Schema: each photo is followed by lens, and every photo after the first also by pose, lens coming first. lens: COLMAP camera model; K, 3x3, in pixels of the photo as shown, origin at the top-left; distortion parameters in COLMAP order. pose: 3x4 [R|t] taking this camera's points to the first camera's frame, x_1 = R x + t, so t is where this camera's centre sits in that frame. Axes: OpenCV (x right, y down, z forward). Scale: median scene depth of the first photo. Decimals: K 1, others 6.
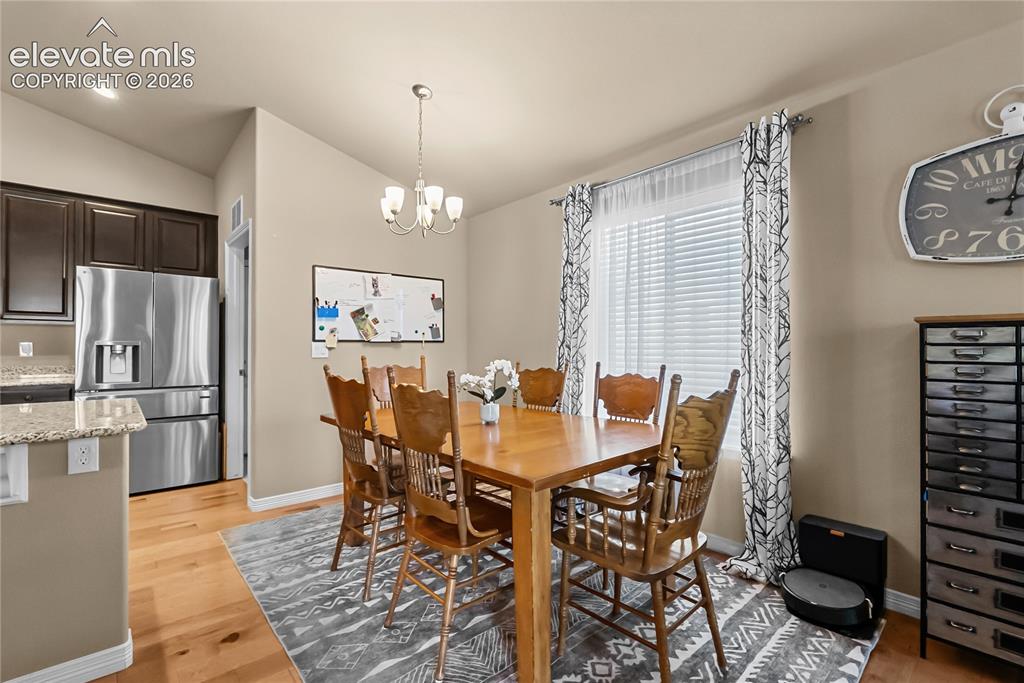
lens RADIAL K [[452.6, 0, 511.2], [0, 452.6, 345.5], [0, 0, 1]] dist [-0.004827, -0.000834]
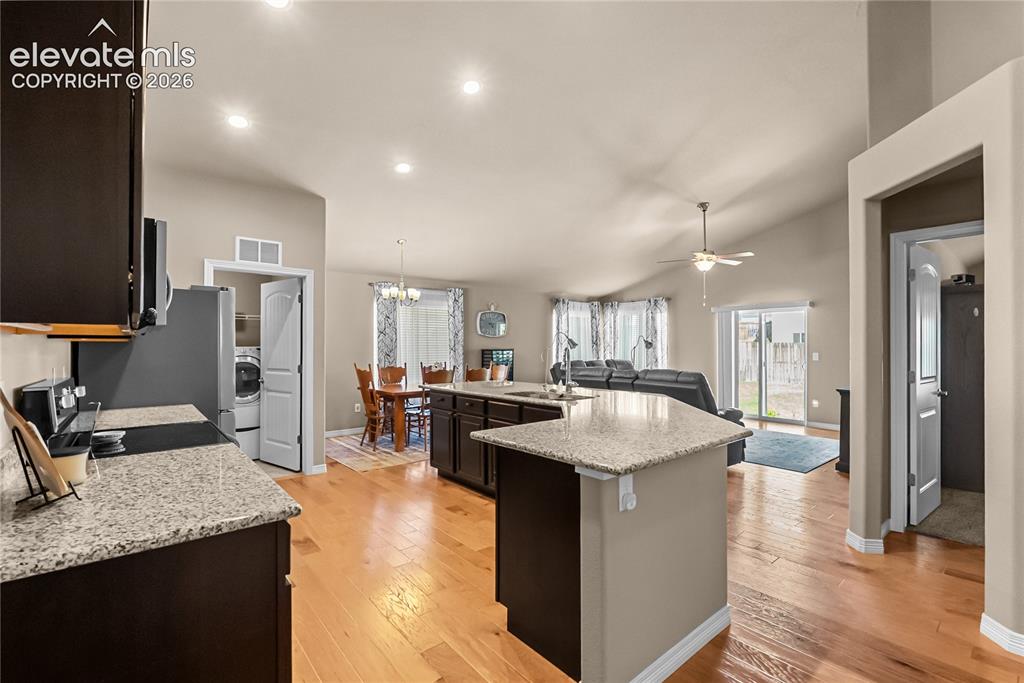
lens RADIAL K [[452.6, 0, 511.2], [0, 452.6, 345.5], [0, 0, 1]] dist [-0.004827, -0.000834]
pose [[0.028548, -0.001083, 0.999592, -2.064722], [-0.003600, 0.999993, 0.001187, -0.052904], [-0.999586, -0.003633, 0.028544, 0.356862]]
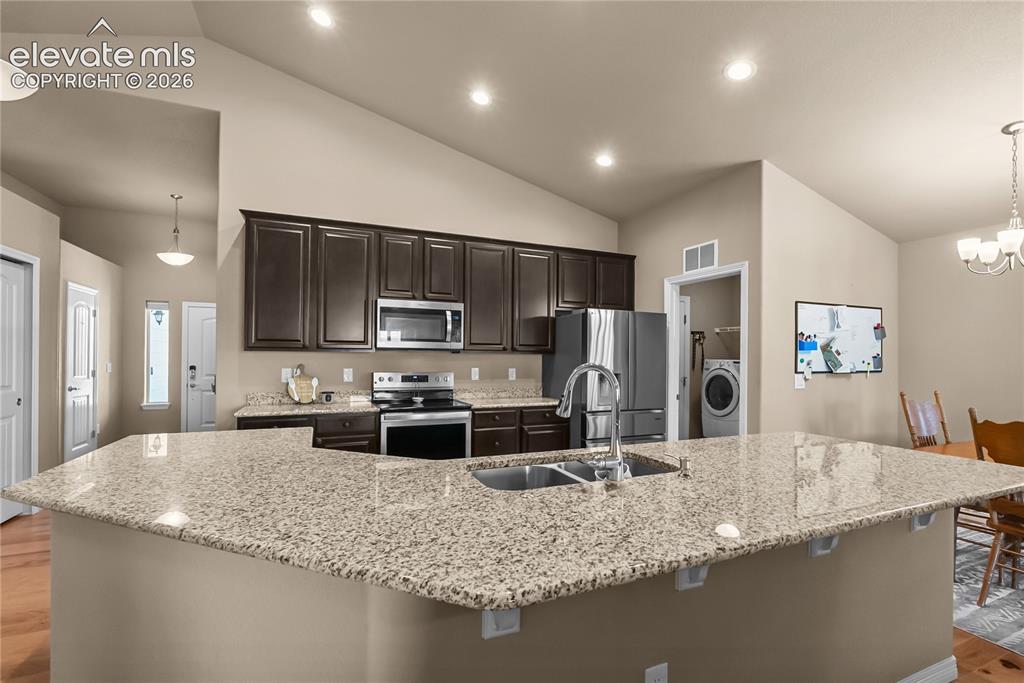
lens RADIAL K [[458.4, 0, 513.3], [0, 458.4, 355.2], [0, 0, 1]] dist [-0.002526, 0.000076]
pose [[0.948138, 0.005068, -0.317817, -0.795542], [-0.004578, 0.999987, 0.002288, -0.056228], [0.317825, -0.000715, 0.948149, -0.245235]]
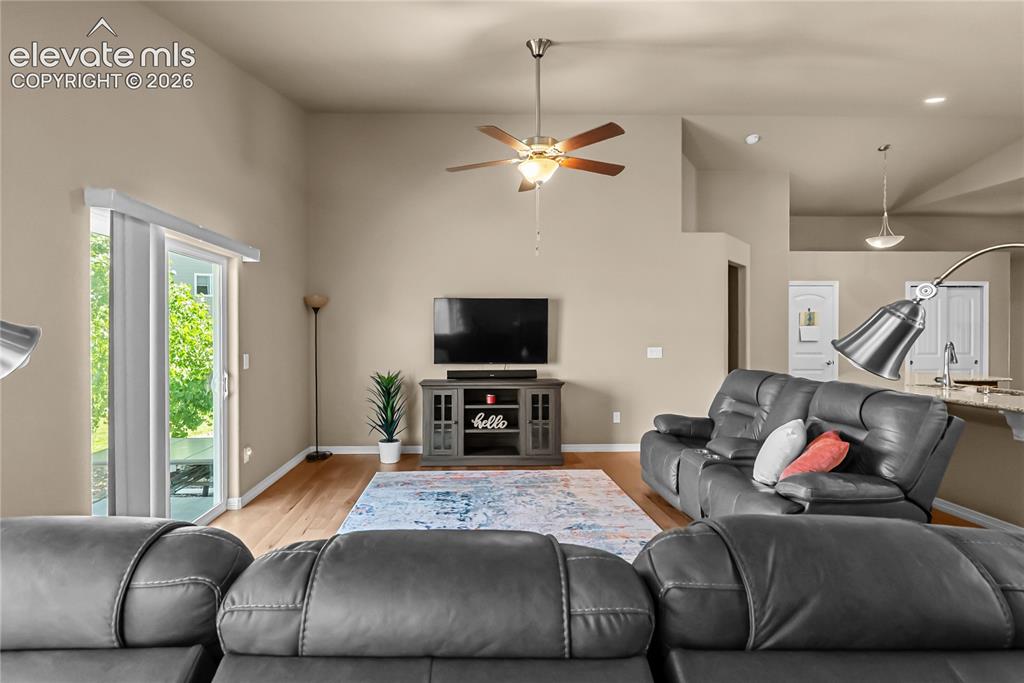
lens RADIAL K [[477.6, 0, 477.8], [0, 477.6, 334.7], [0, 0, 1]] dist [-0.000877, -0.000502]
pose [[-0.640629, 0.001776, -0.767848, 0.828244], [0.004226, 0.999990, -0.001213, -0.064326], [0.767839, -0.004022, -0.640631, 0.097552]]
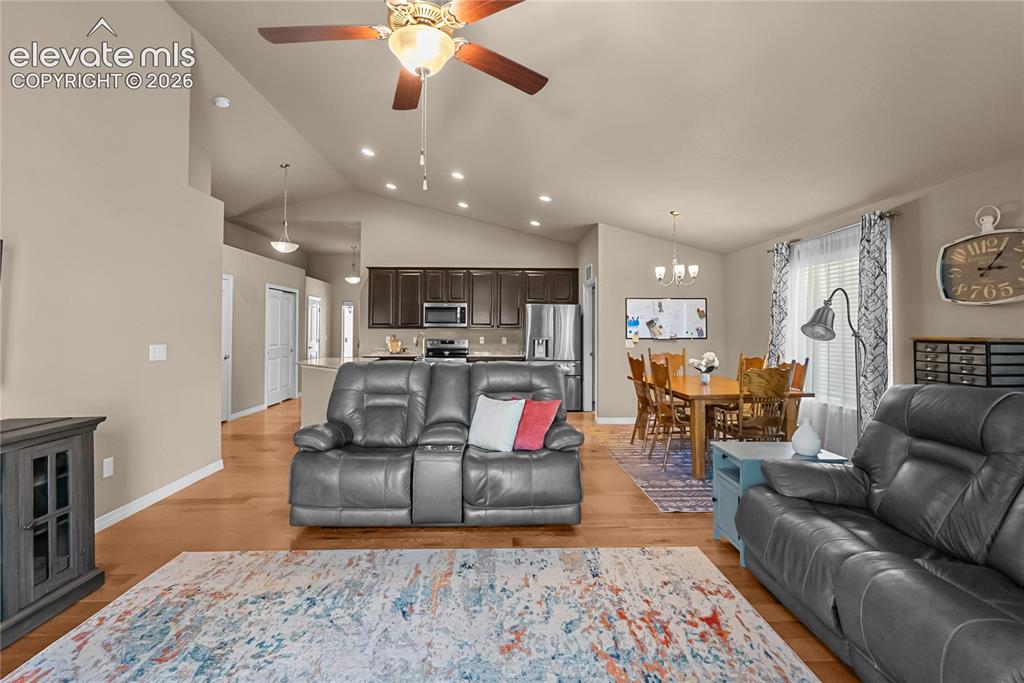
lens RADIAL K [[456.7, 0, 510.8], [0, 456.7, 326.5], [0, 0, 1]] dist [-0.004868, -0.000446]
pose [[0.772367, -0.007061, -0.635137, 0.432738], [0.001658, 0.999957, -0.009100, -0.049029], [0.635174, 0.005975, 0.772346, -0.835949]]
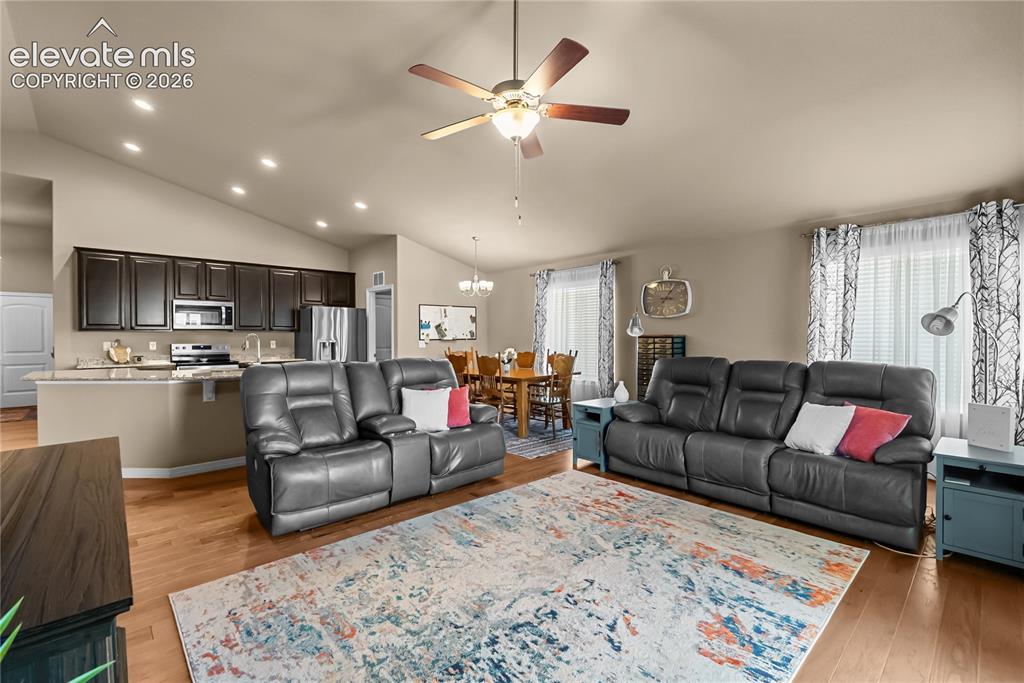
lens RADIAL K [[452.6, 0, 511.2], [0, 452.6, 345.5], [0, 0, 1]] dist [-0.004827, -0.000834]
pose [[0.999695, -0.006187, 0.023914, -0.061426], [0.005600, 0.999683, 0.024561, -0.037590], [-0.024058, -0.024419, 0.999412, -1.265611]]
